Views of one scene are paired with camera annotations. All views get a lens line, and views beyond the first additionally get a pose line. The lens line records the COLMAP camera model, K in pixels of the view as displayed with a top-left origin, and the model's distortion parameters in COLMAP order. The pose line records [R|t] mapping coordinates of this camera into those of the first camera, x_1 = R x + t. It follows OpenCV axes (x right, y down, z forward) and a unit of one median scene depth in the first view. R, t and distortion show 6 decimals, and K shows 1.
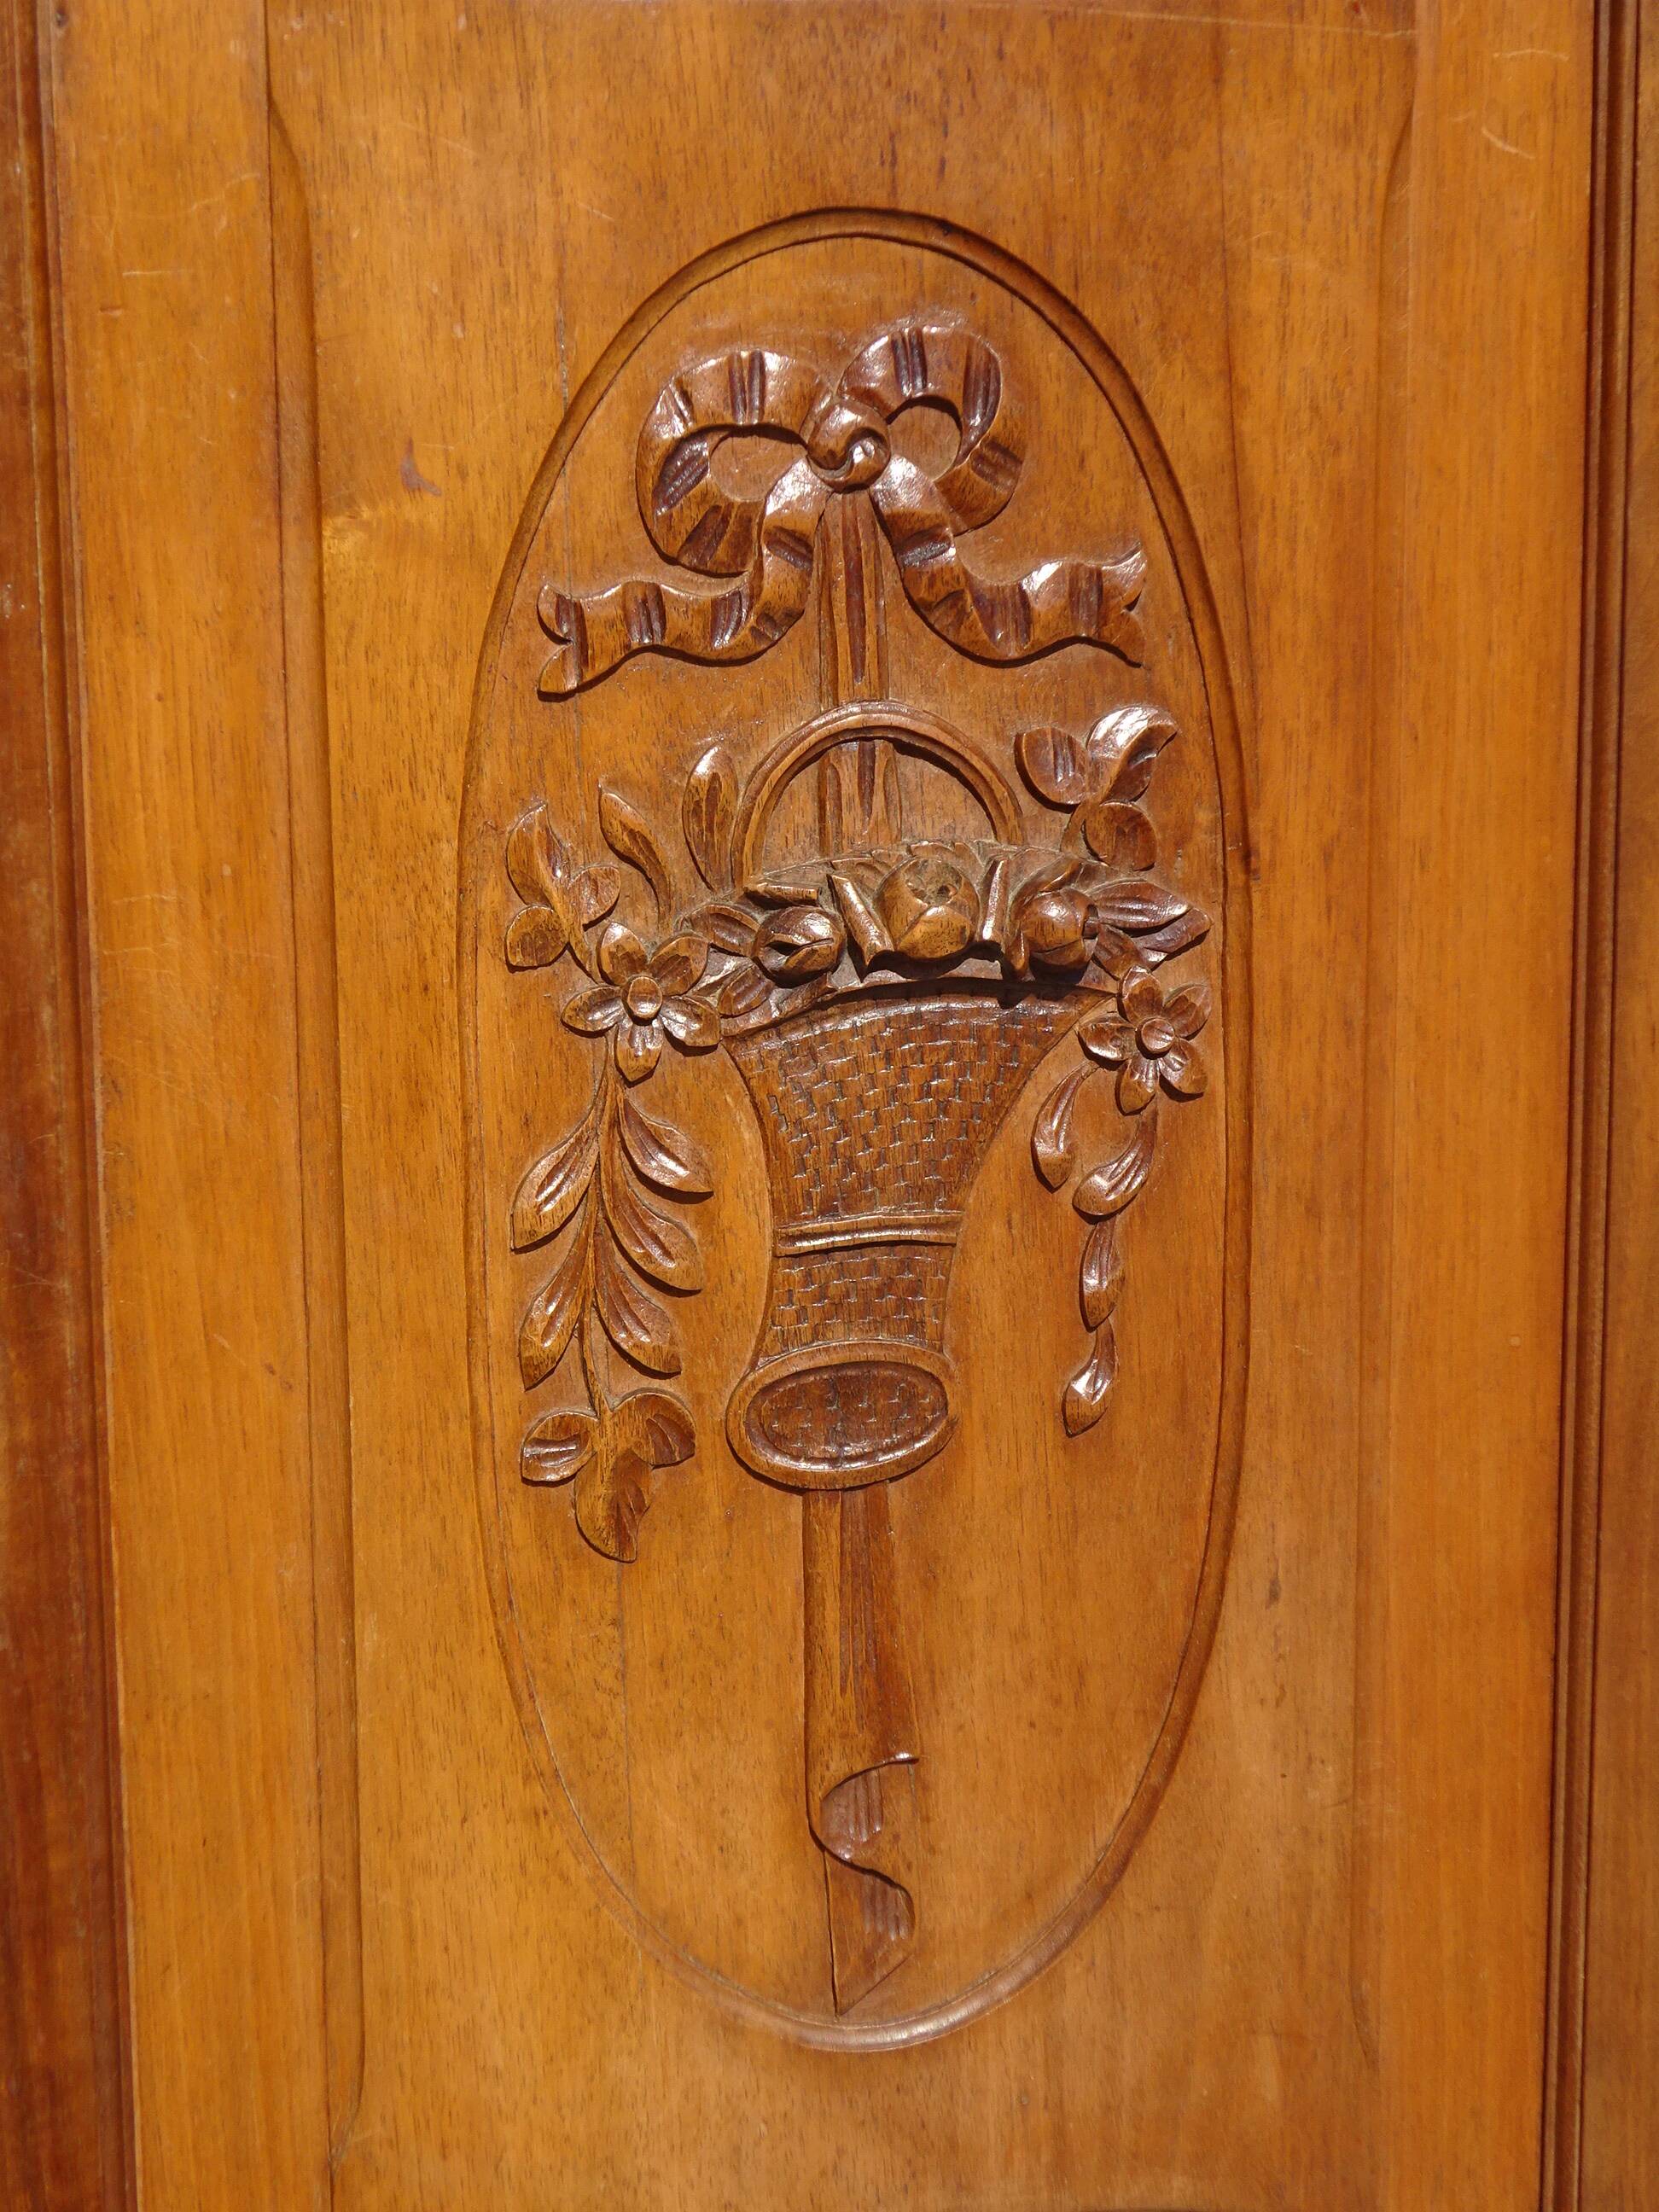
lens RADIAL K [[3750.5, 0, 829.5], [0, 3750.5, 1106.0], [0, 0, 1]] dist [0.003672, -0.015062]
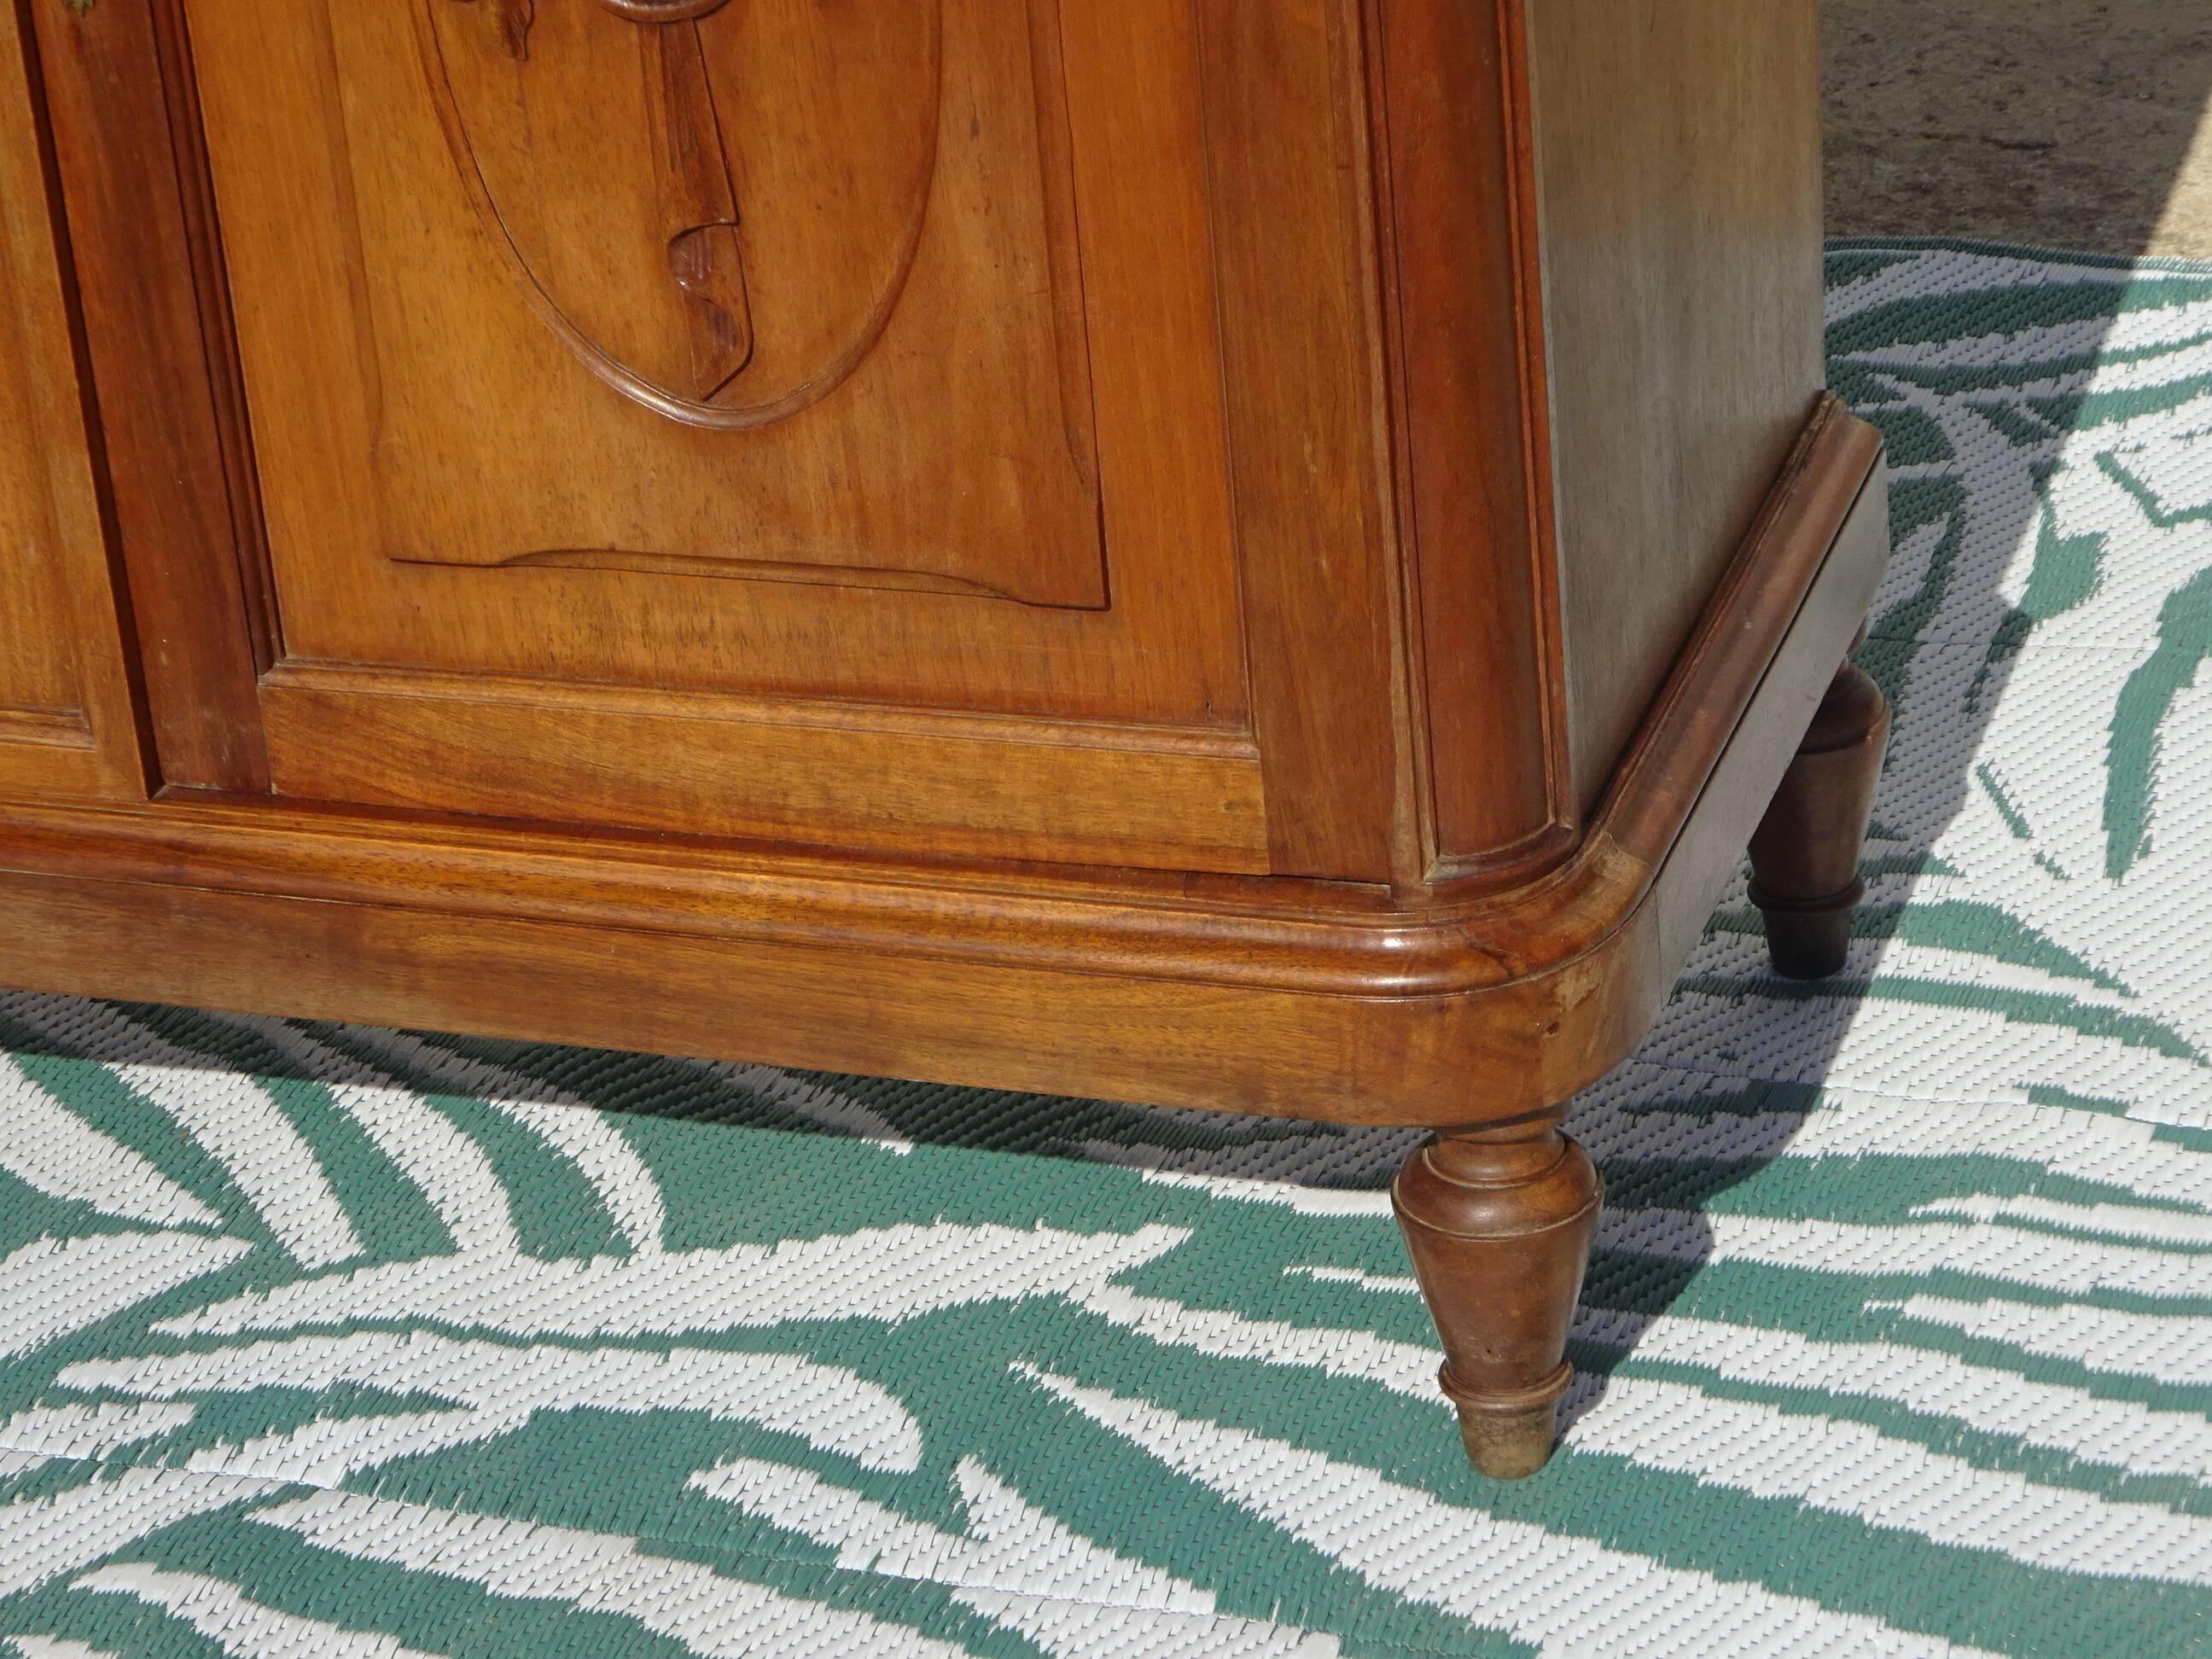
lens RADIAL K [[6385.6, 0, 1108.8], [0, 6385.6, 966.9], [0, 0, 1]] dist [0.010543, -0.886629]
pose [[0.877619, 0.166733, -0.449427, 1.261508], [0.000507, 0.937236, 0.348695, -0.388188], [0.479358, -0.306249, 0.822452, -0.931048]]
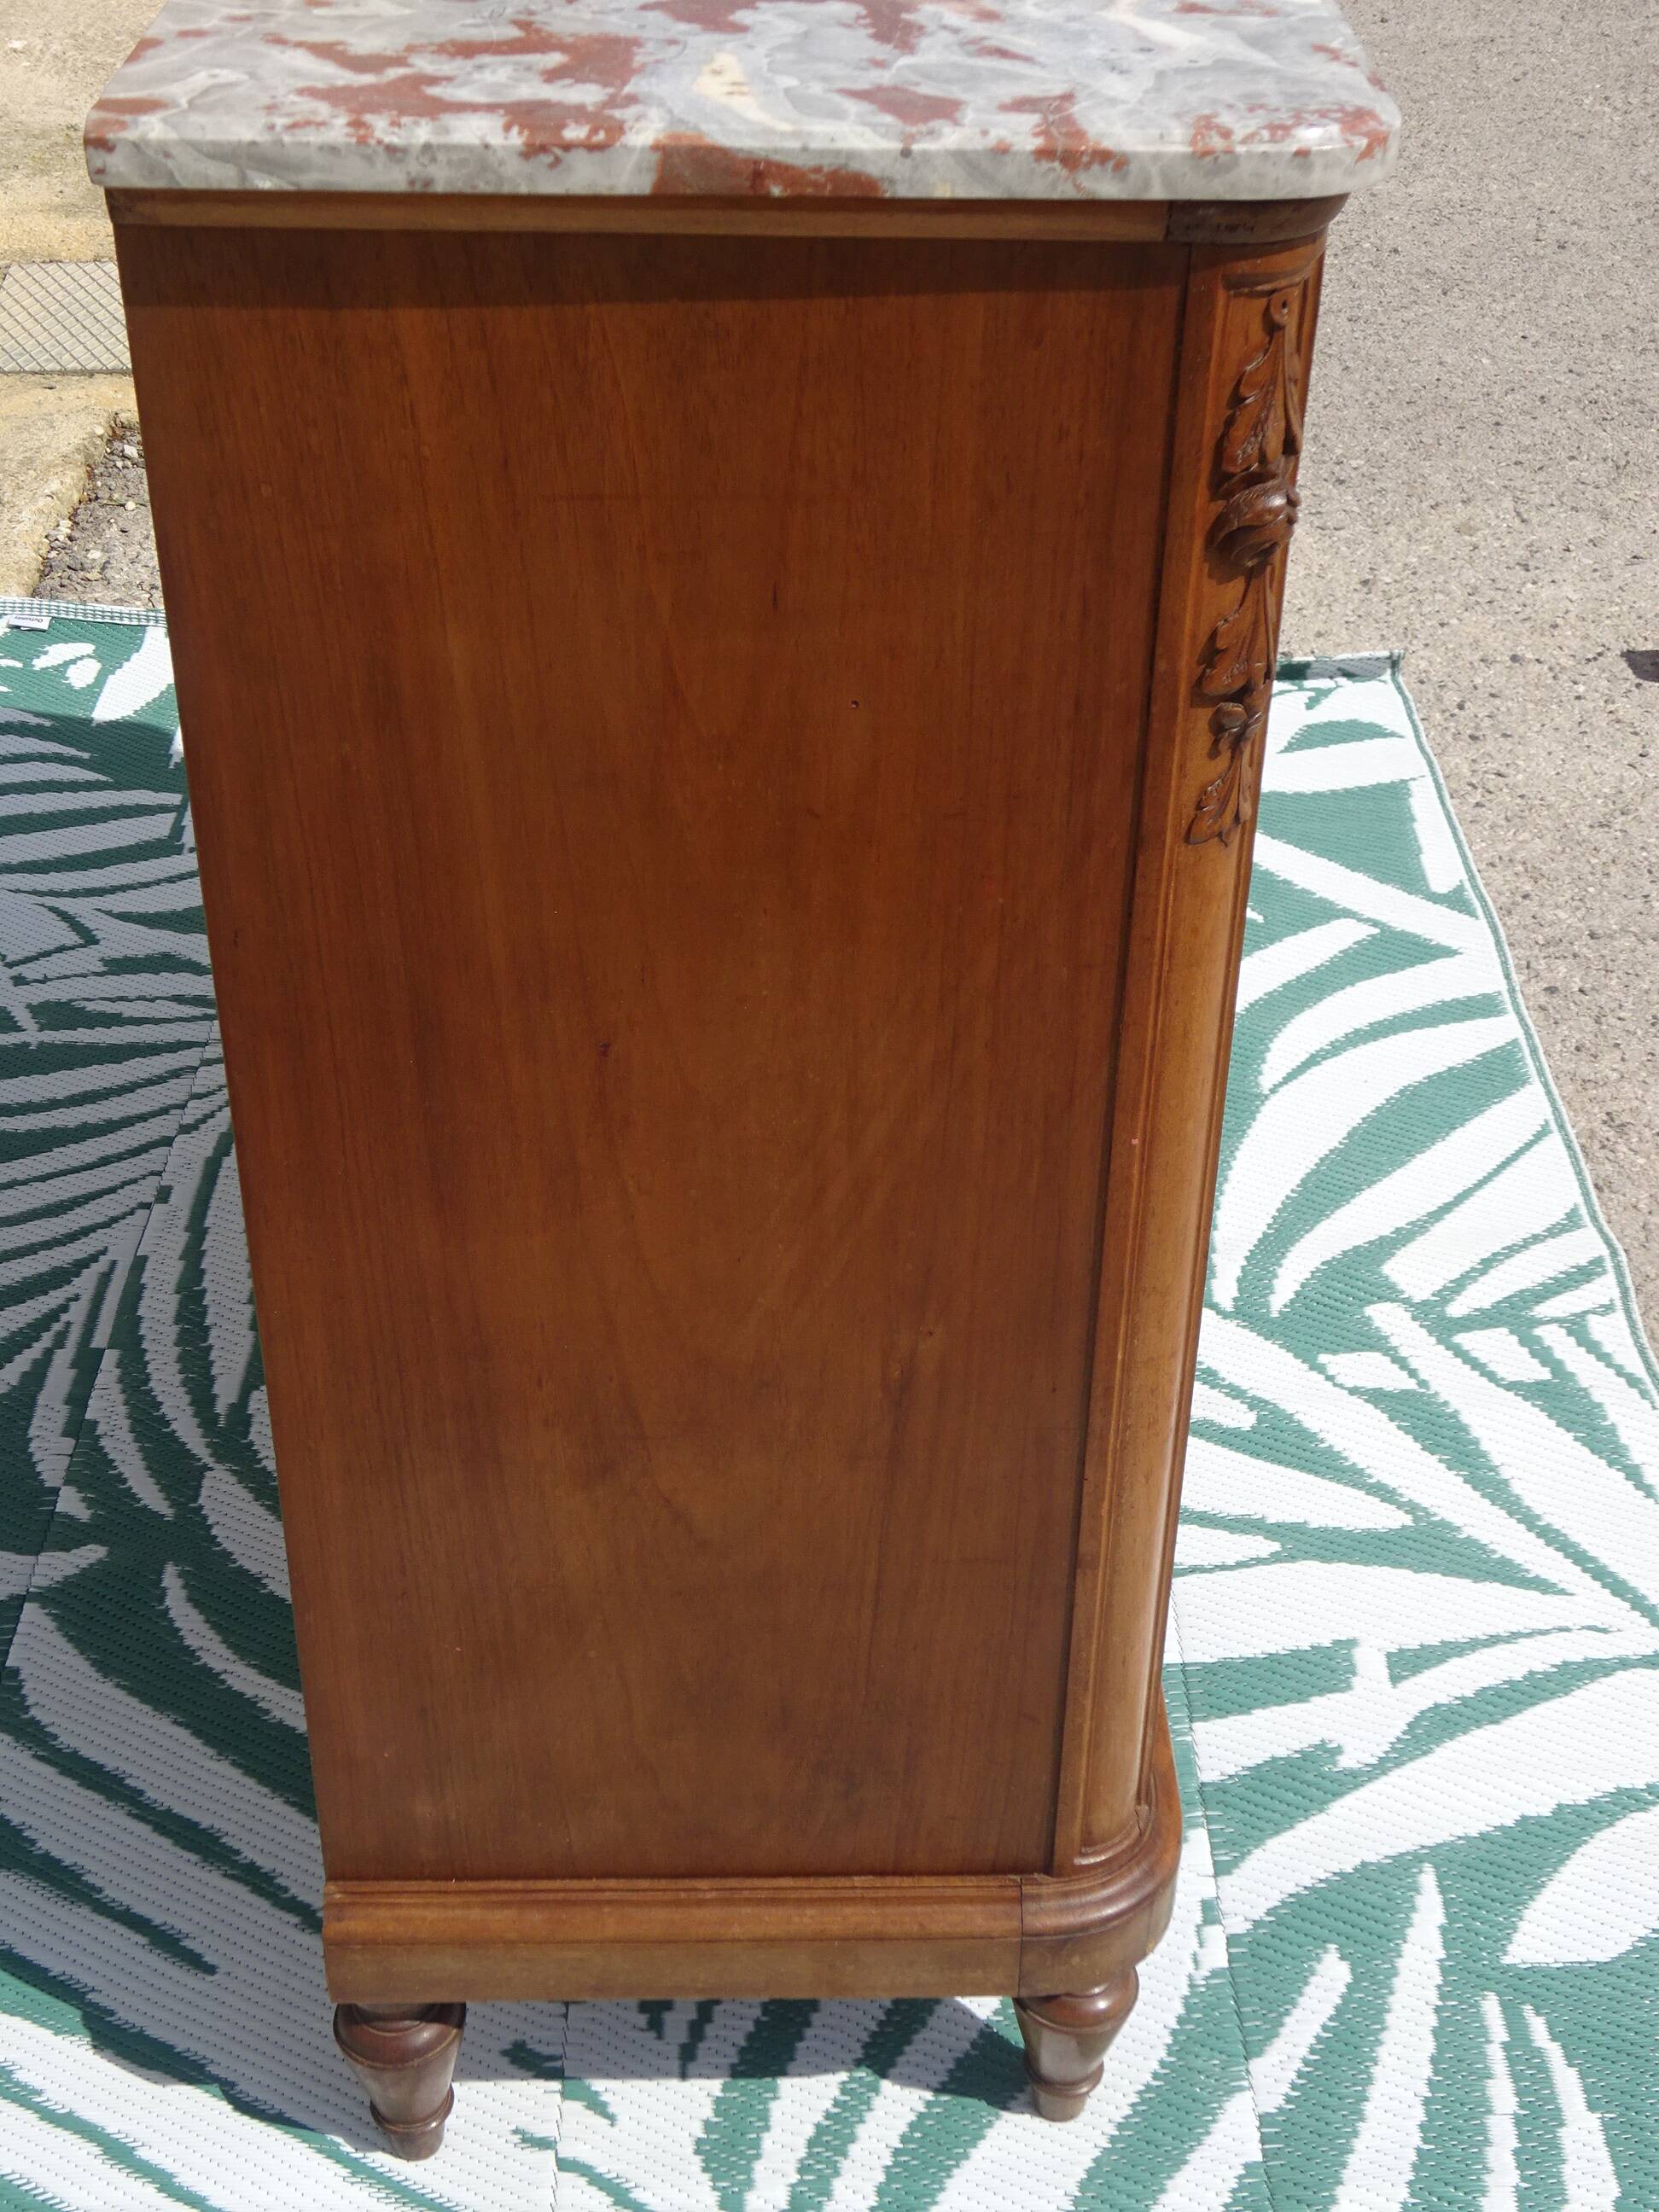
lens RADIAL K [[2851.3, 0, 829.5], [0, 2851.3, 1106.0], [0, 0, 1]] dist [0.026682, 0.071213]
pose [[0.144389, -0.554814, 0.819349, -2.248494], [0.129784, 0.831492, 0.540165, -0.861701], [-0.980973, 0.028344, 0.192064, 0.730842]]
